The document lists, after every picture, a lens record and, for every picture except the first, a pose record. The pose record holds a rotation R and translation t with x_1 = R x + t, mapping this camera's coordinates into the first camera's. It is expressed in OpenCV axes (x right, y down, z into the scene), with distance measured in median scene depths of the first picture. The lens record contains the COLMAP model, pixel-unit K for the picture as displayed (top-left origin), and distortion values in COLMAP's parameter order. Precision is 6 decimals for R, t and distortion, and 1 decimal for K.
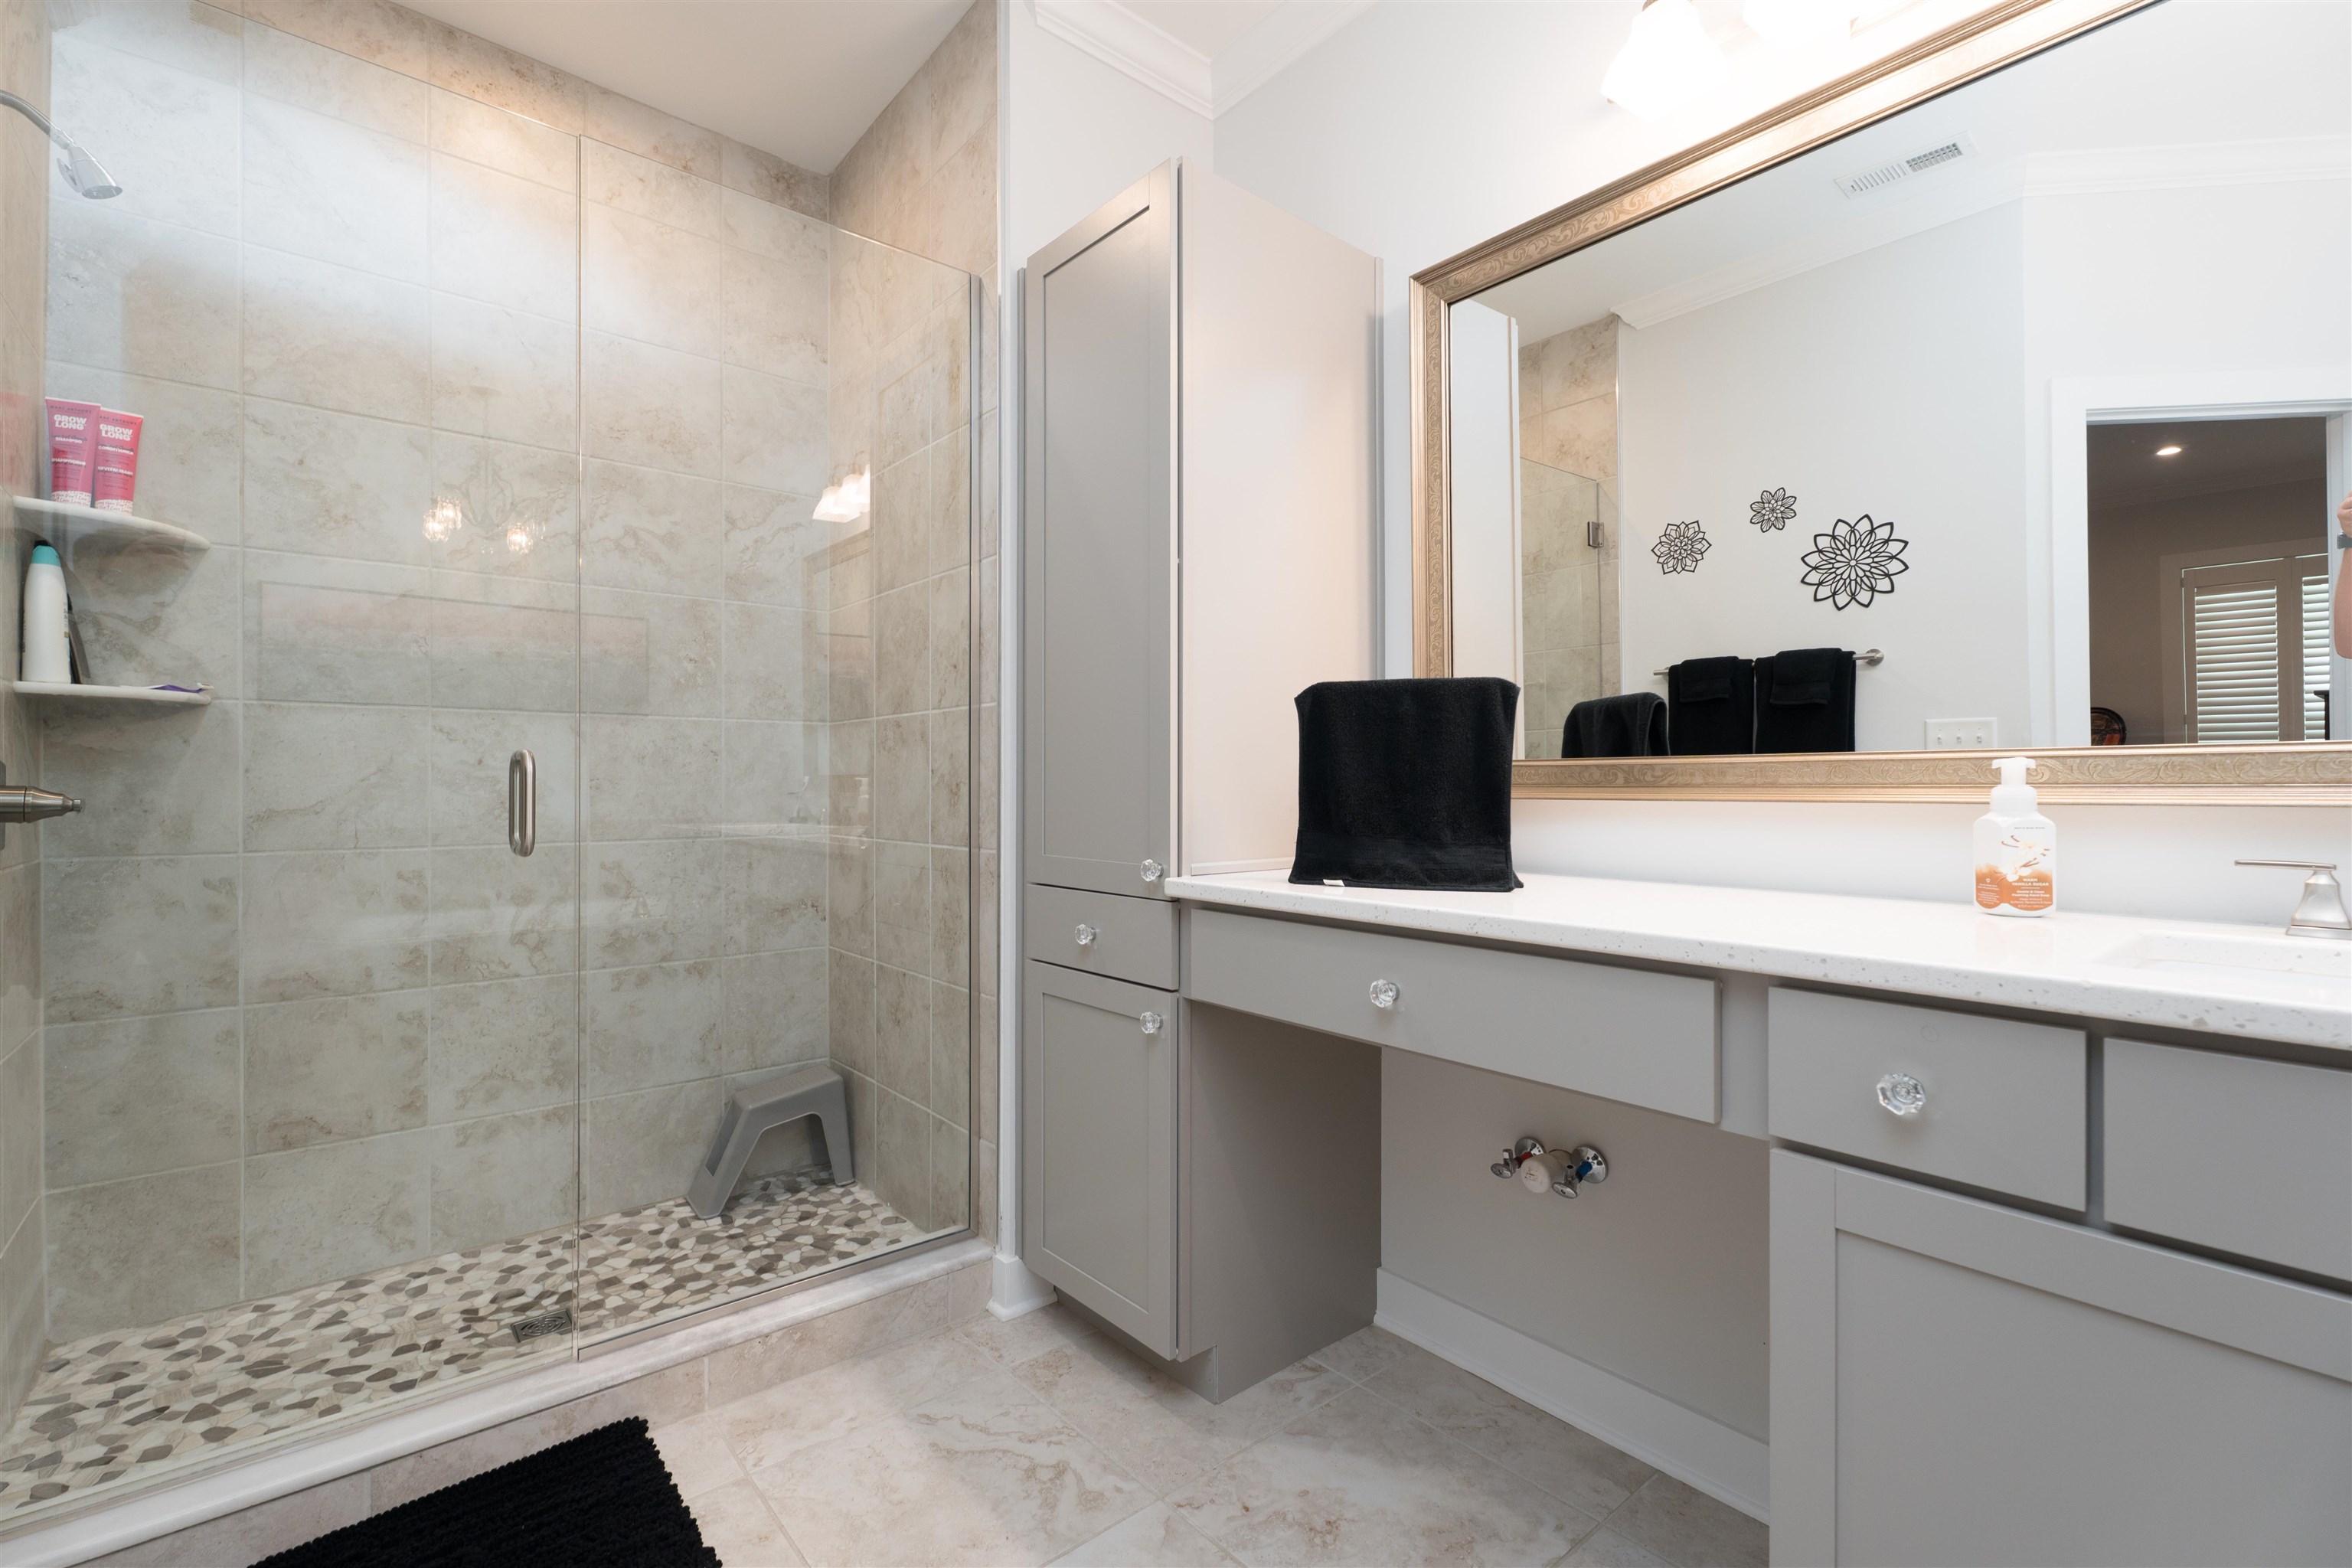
lens RADIAL K [[1045.8, 0, 1175.7], [0, 1045.8, 780.9], [0, 0, 1]] dist [-0.001748, -0.001392]
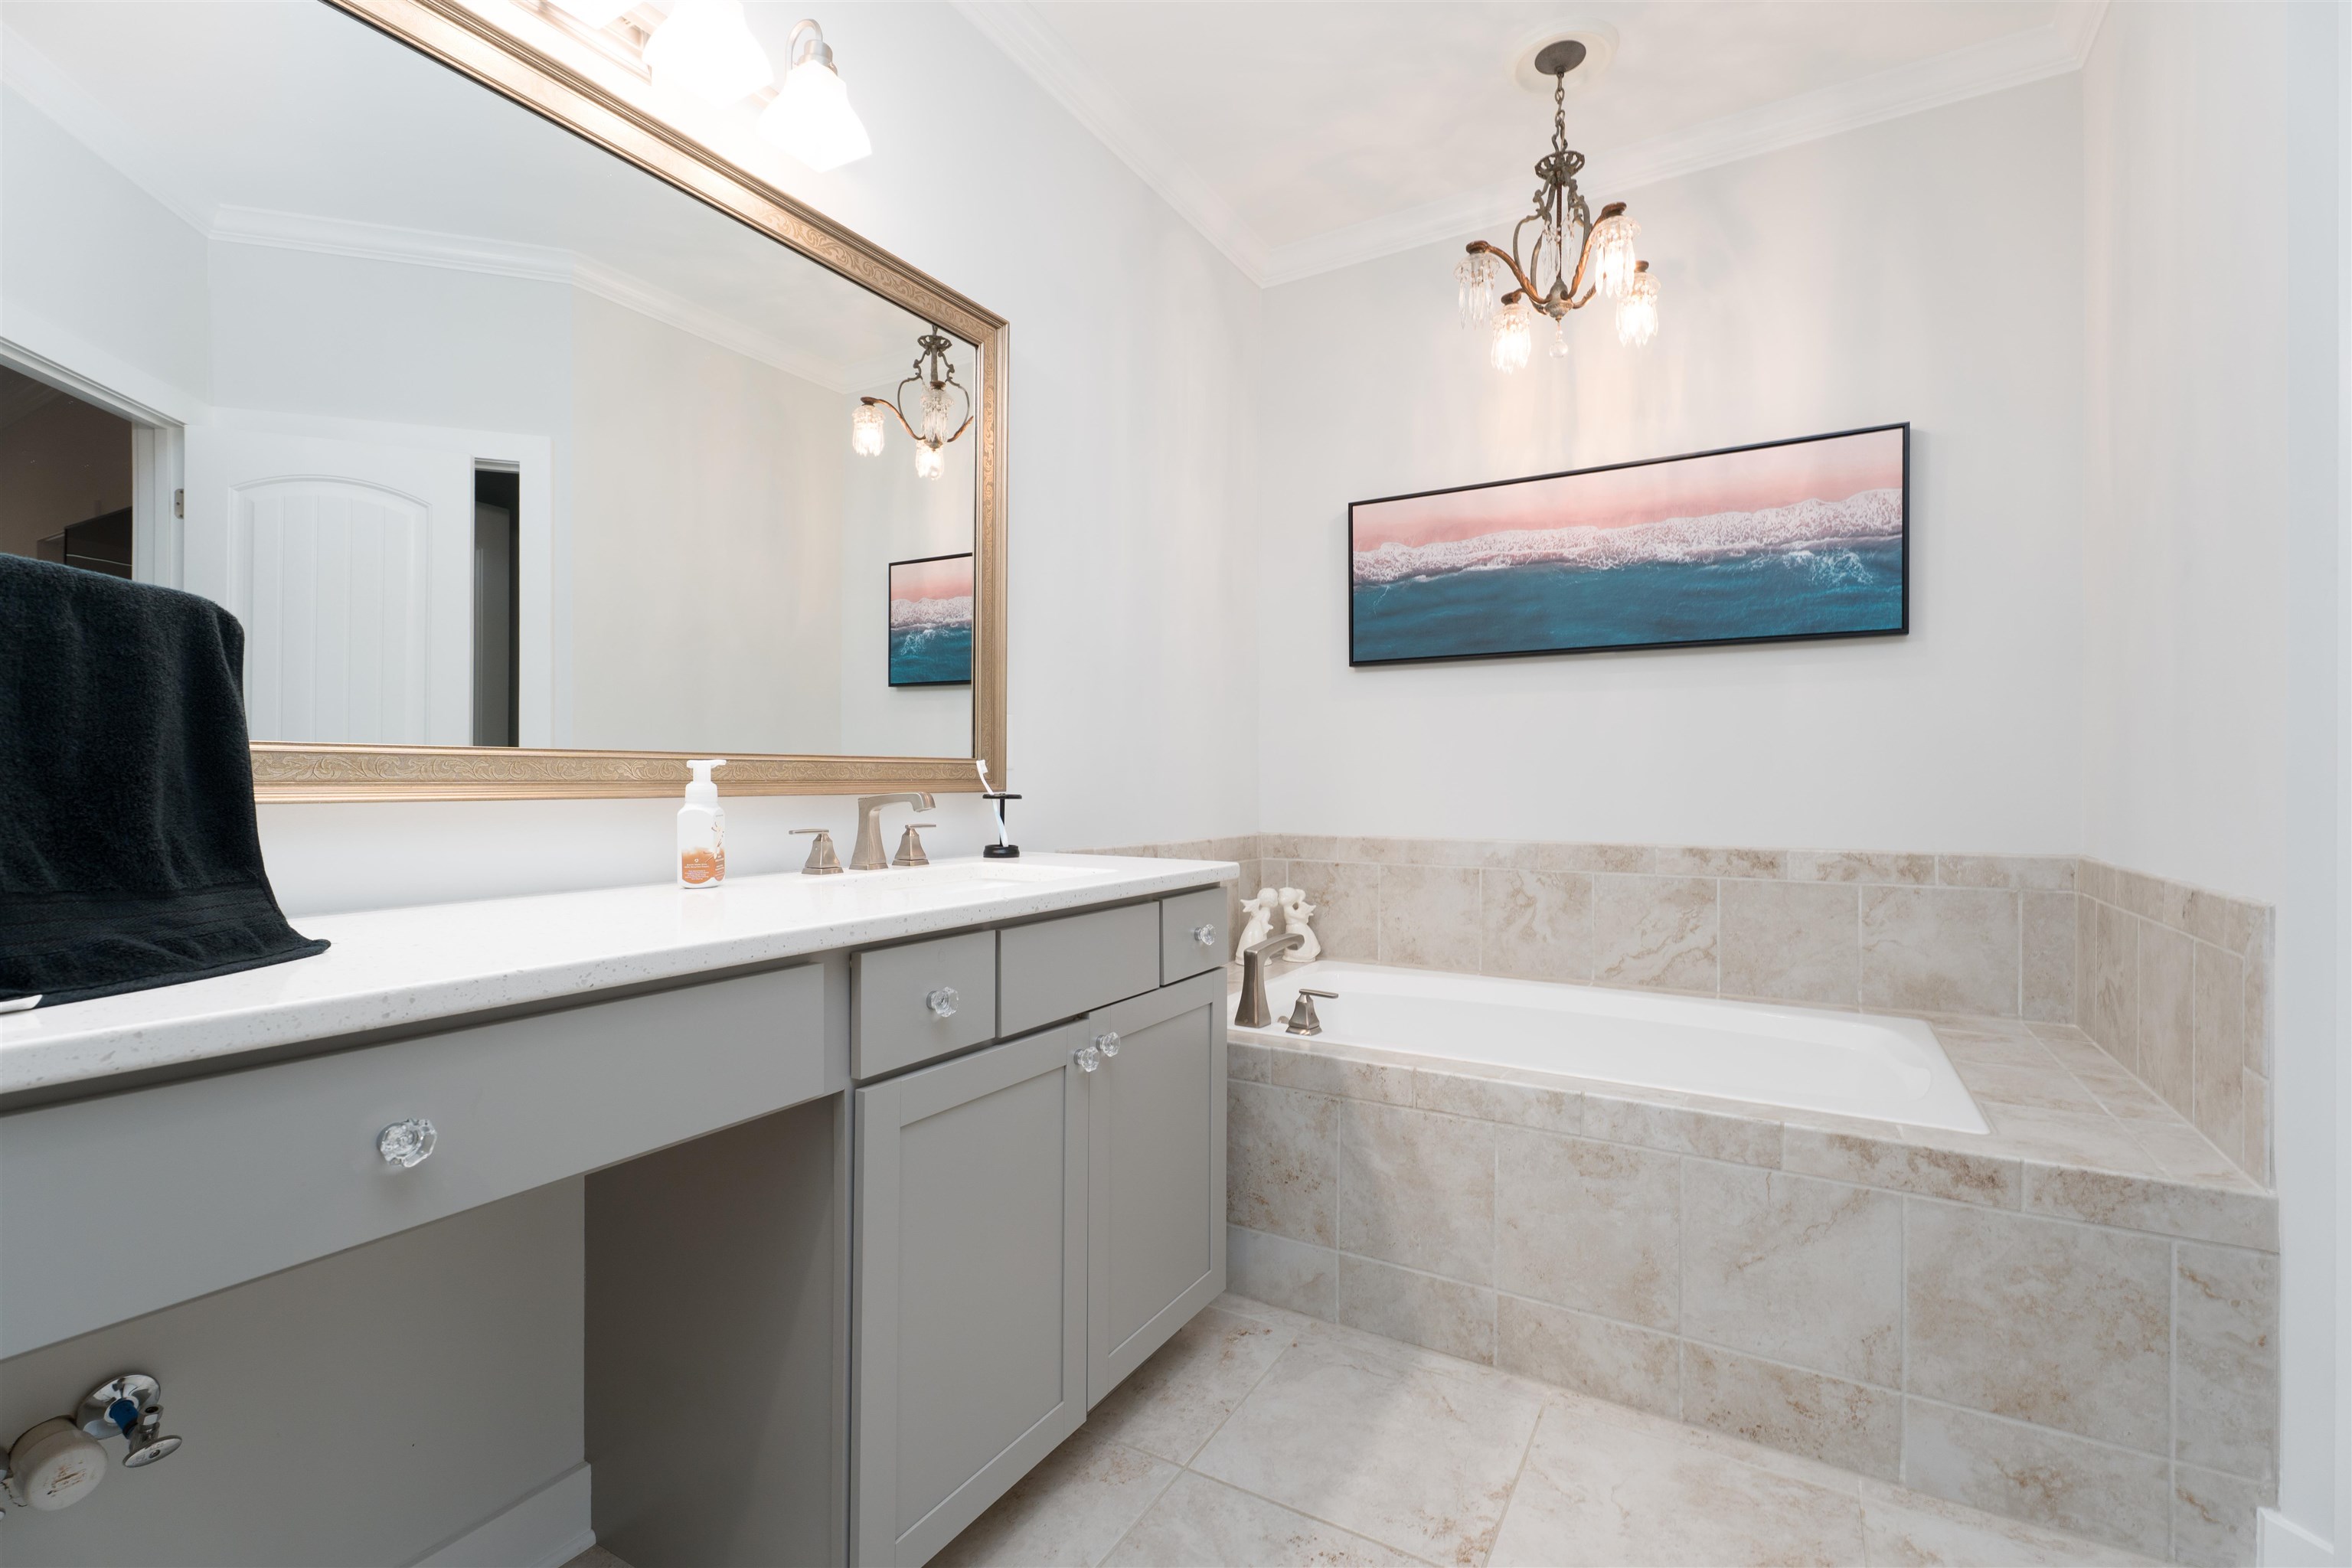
lens RADIAL K [[1045.8, 0, 1175.0], [0, 1045.8, 782.0], [0, 0, 1]] dist [-0.001748, -0.001392]
pose [[-0.348597, 0.000634, 0.937273, -0.471710], [-0.002934, 0.999994, -0.001768, 0.003456], [-0.937268, -0.003366, -0.348593, 0.774986]]
